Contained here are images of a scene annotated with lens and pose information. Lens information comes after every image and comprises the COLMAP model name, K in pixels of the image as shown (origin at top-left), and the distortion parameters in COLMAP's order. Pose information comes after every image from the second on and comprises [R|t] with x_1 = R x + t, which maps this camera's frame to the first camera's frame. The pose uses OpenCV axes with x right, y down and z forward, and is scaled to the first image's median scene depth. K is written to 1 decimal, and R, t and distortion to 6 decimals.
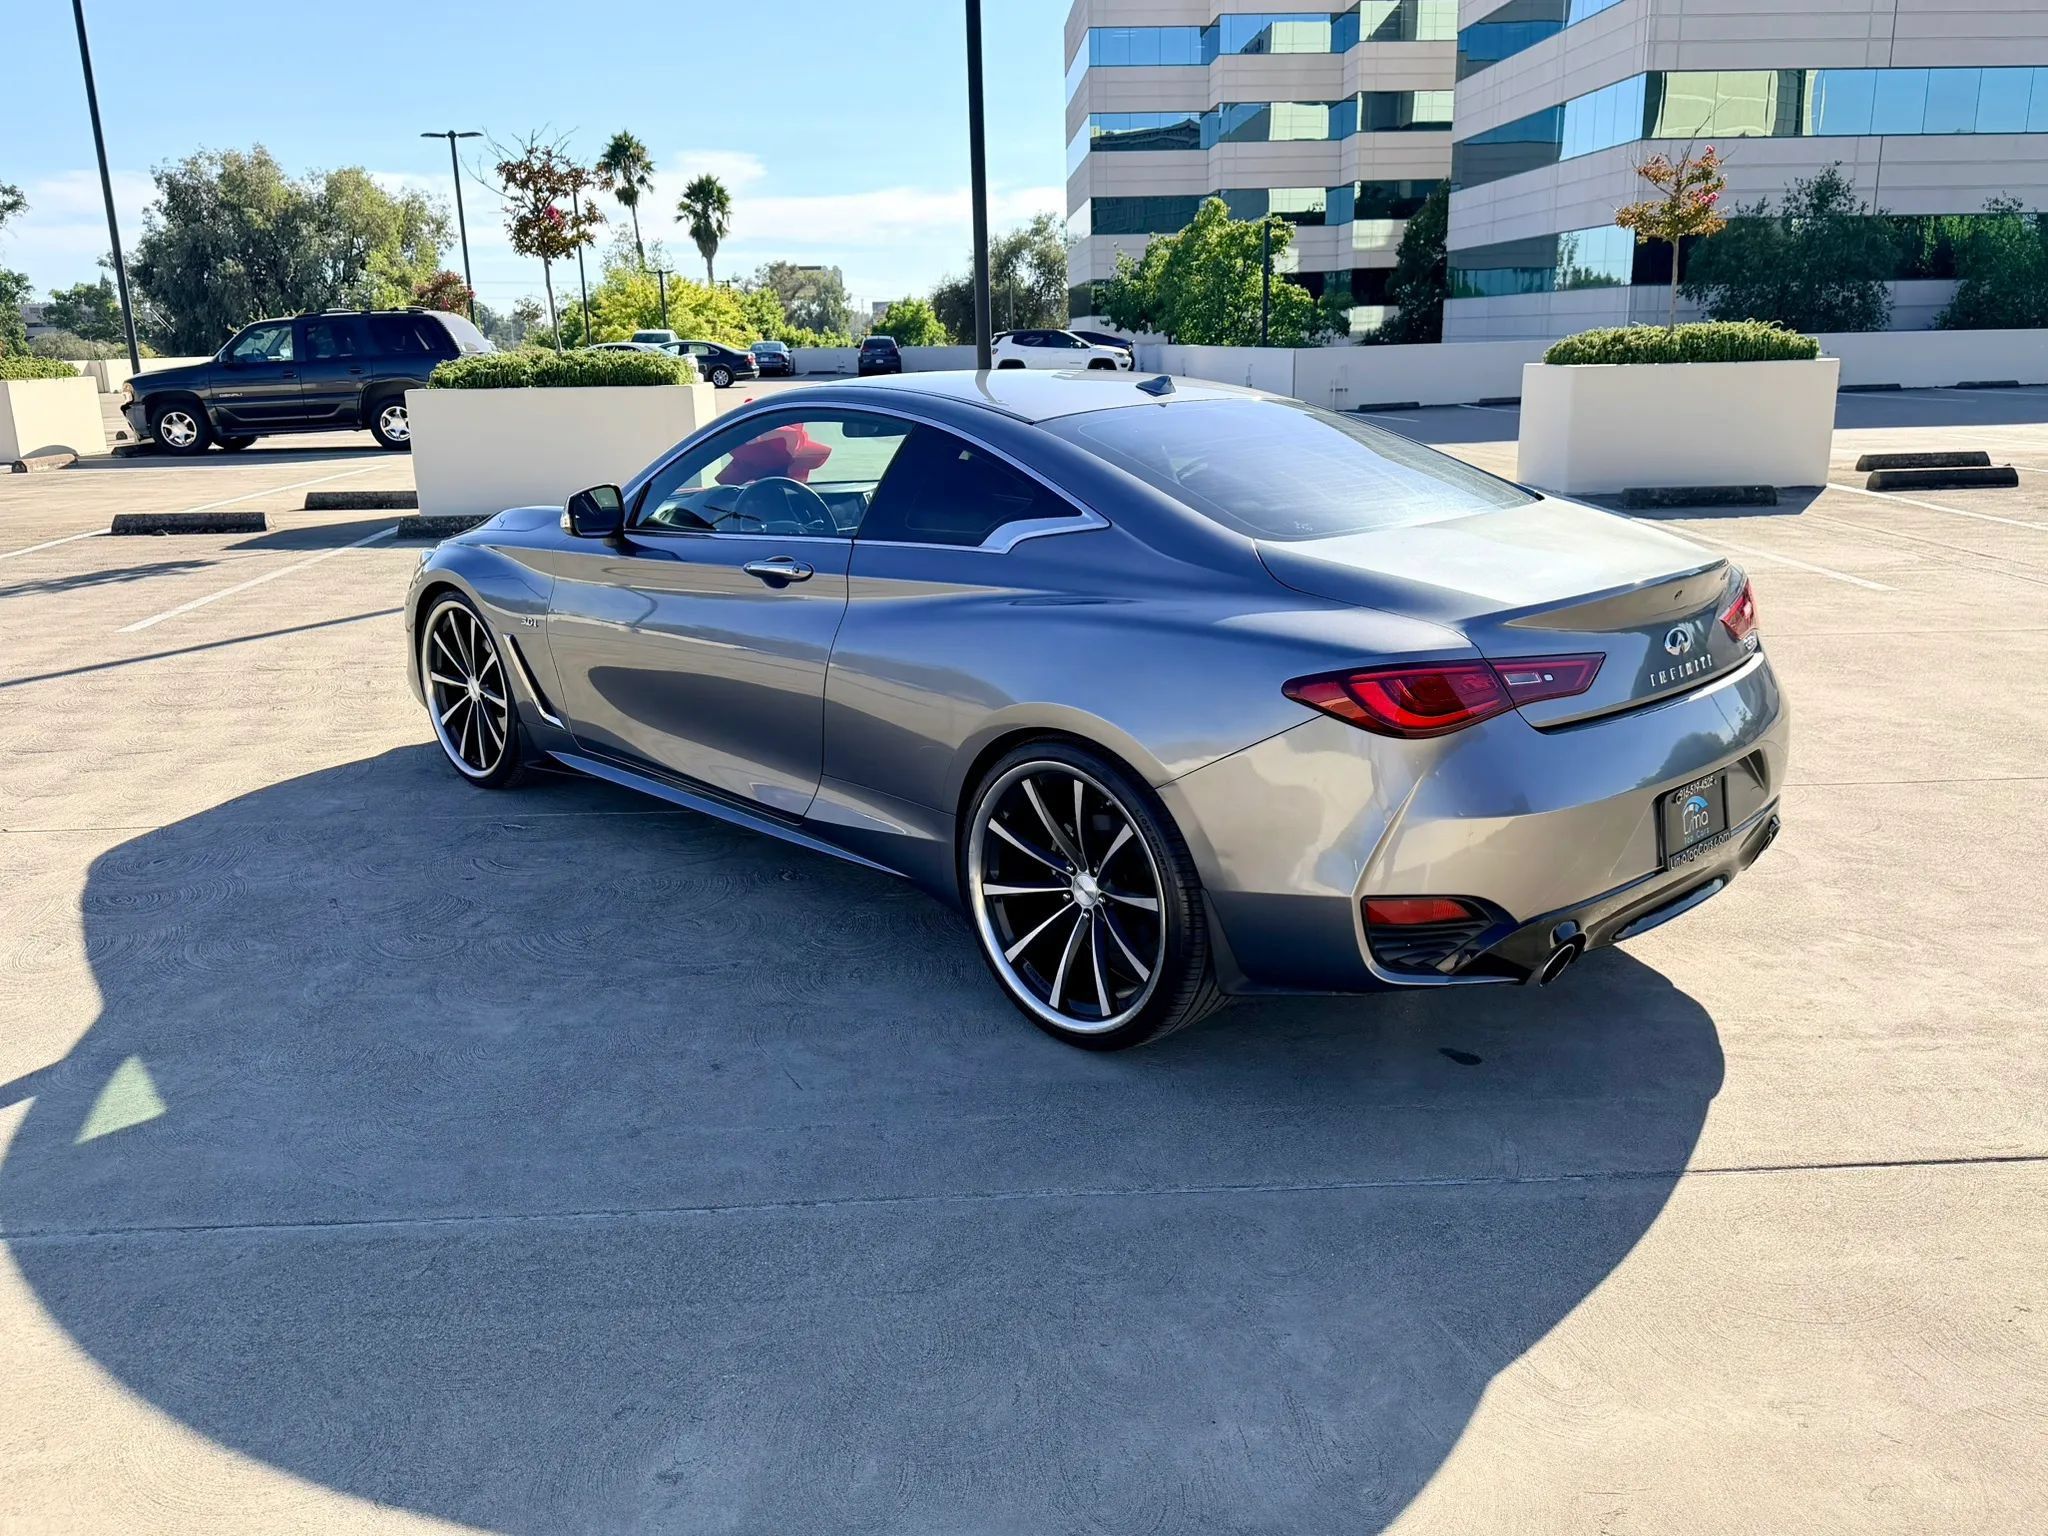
lens RADIAL K [[1559.4, 0, 1038.0], [0, 1559.4, 753.6], [0, 0, 1]] dist [0.083216, -0.124120]
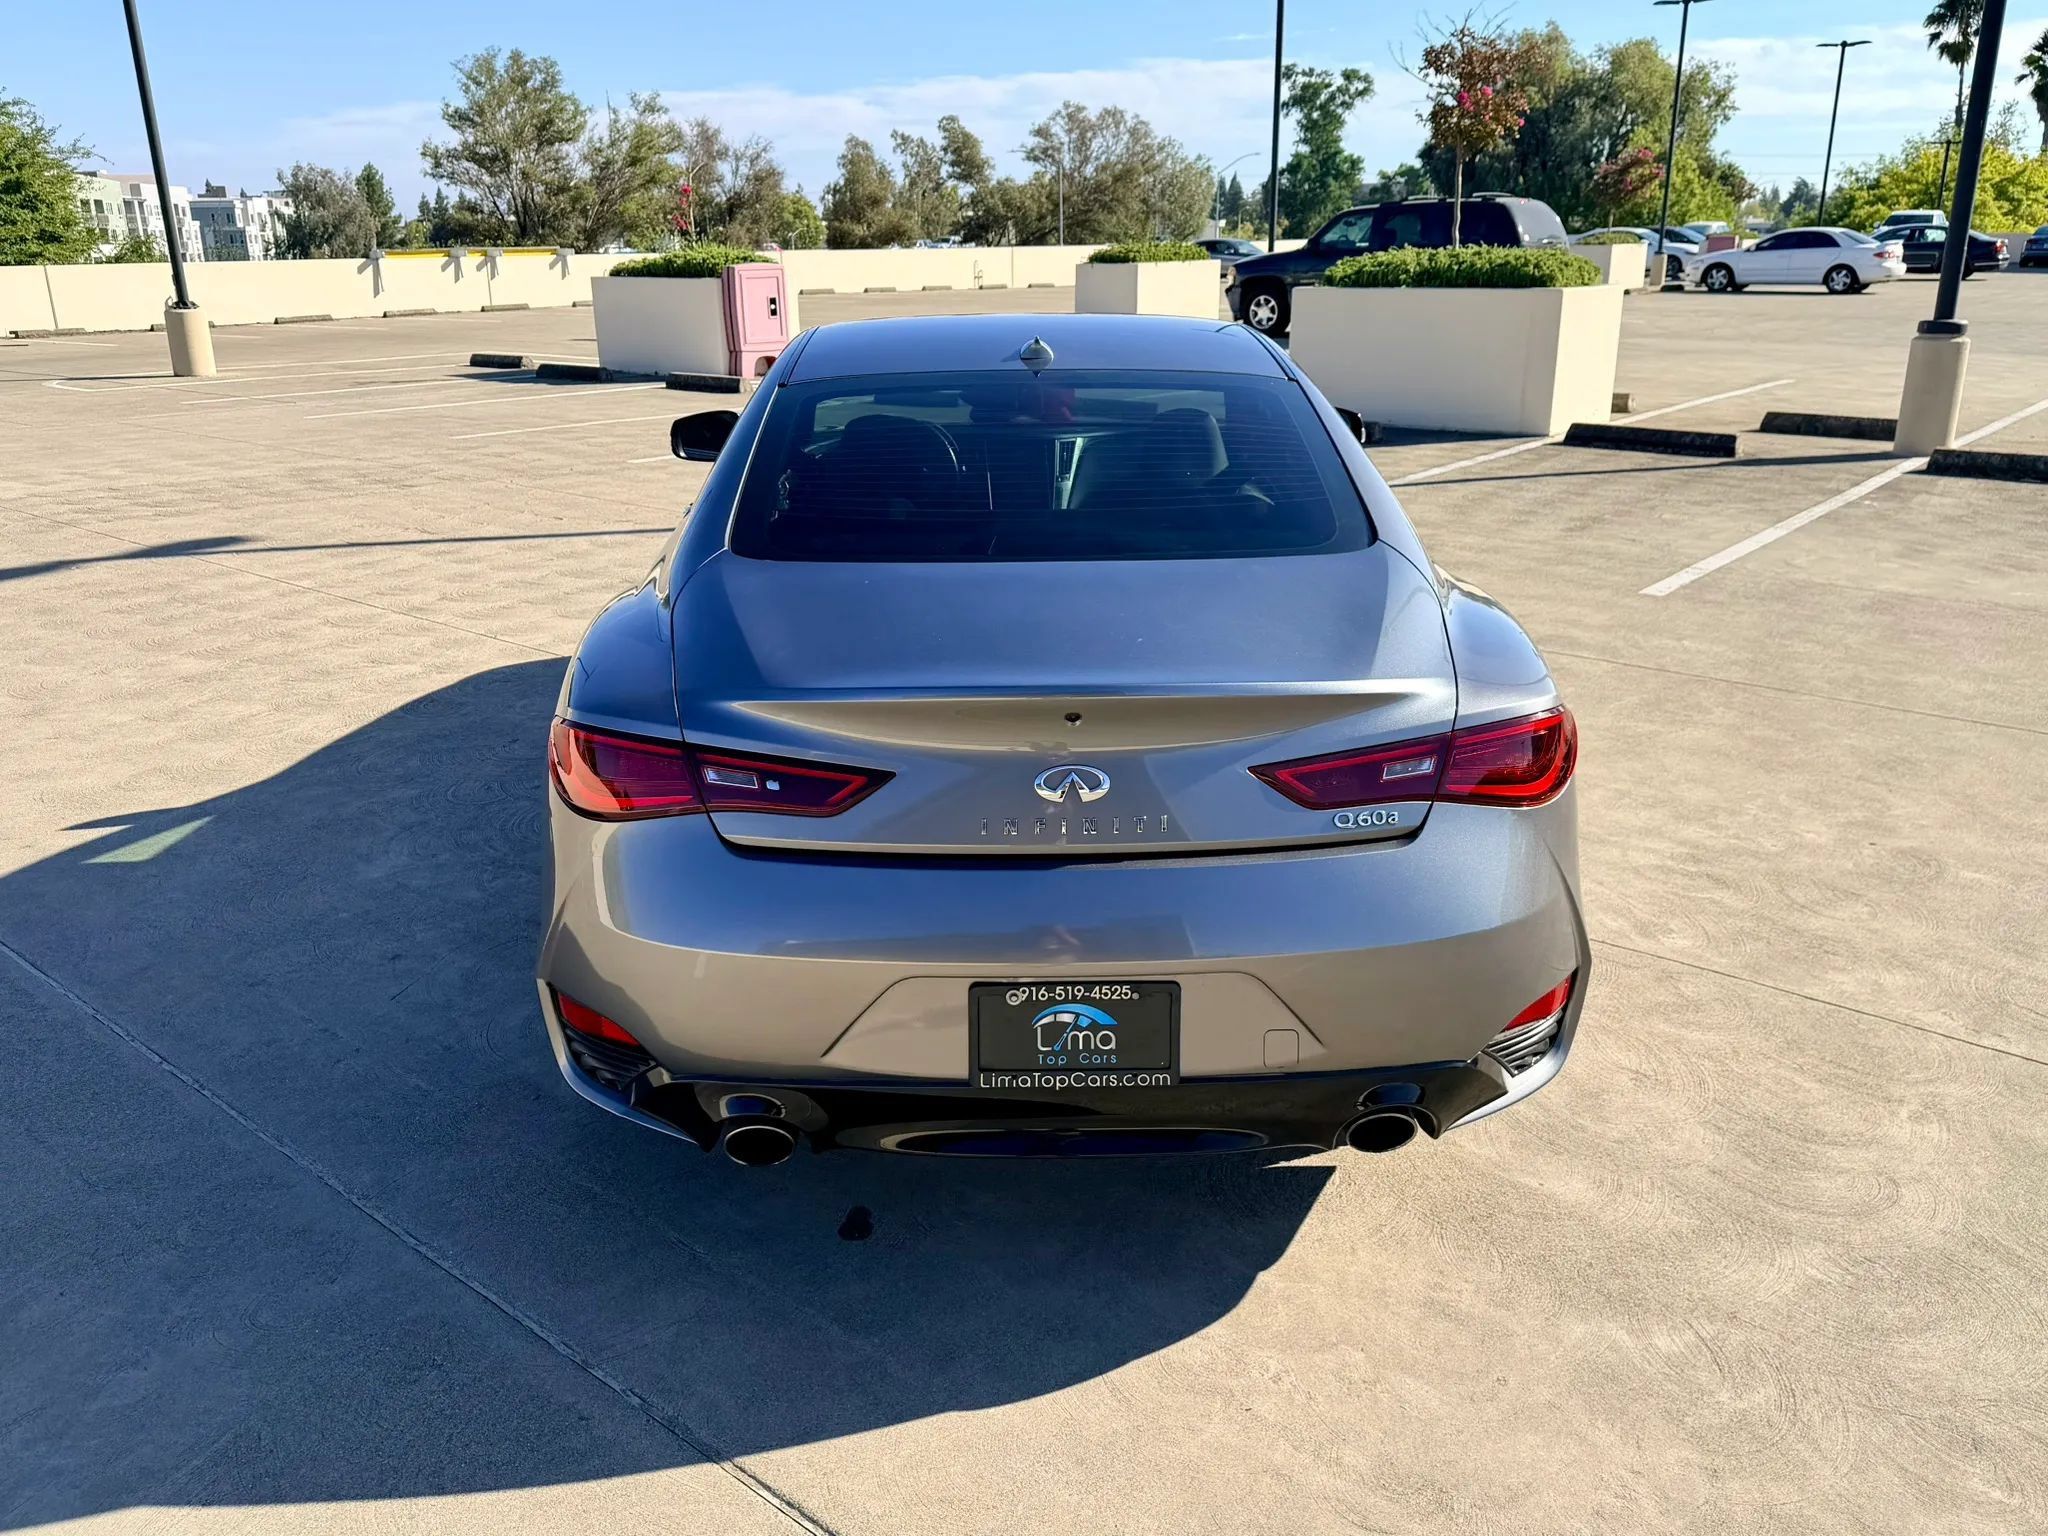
lens RADIAL K [[1582.6, 0, 1024.0], [0, 1582.6, 768.0], [0, 0, 1]] dist [0.065841, -0.099149]
pose [[0.733660, 0.227500, -0.640302, 0.611915], [-0.178922, 0.973714, 0.140952, -0.125770], [0.655538, 0.011154, 0.755080, 0.336513]]
